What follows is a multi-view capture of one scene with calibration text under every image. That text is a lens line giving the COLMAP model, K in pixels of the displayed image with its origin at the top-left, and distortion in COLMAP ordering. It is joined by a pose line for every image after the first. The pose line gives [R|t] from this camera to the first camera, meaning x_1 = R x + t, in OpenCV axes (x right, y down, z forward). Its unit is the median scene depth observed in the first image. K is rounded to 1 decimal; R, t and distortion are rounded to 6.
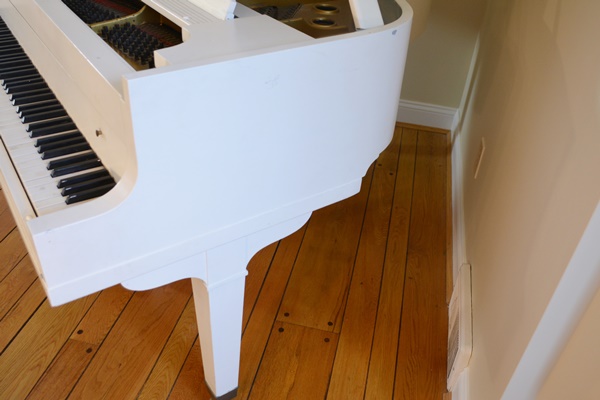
lens RADIAL K [[533.5, 0, 300.0], [0, 533.5, 200.0], [0, 0, 1]] dist [-0.095972, 0.002434]
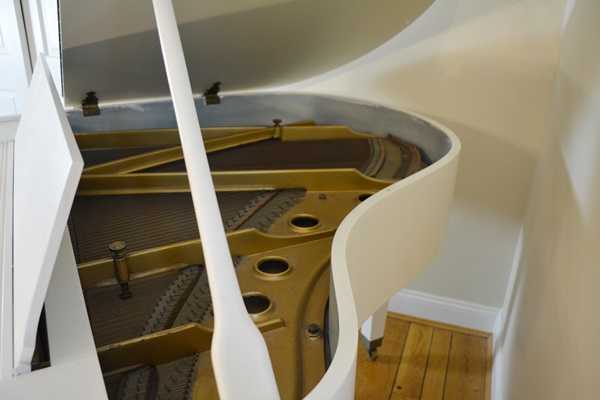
lens RADIAL K [[498.5, 0, 300.0], [0, 498.5, 200.0], [0, 0, 1]] dist [-0.082565, 0.005613]
pose [[0.990648, 0.009257, -0.136128, 0.176768], [-0.038665, 0.975845, -0.215014, -0.315377], [0.130849, 0.218266, 0.967077, 0.350619]]
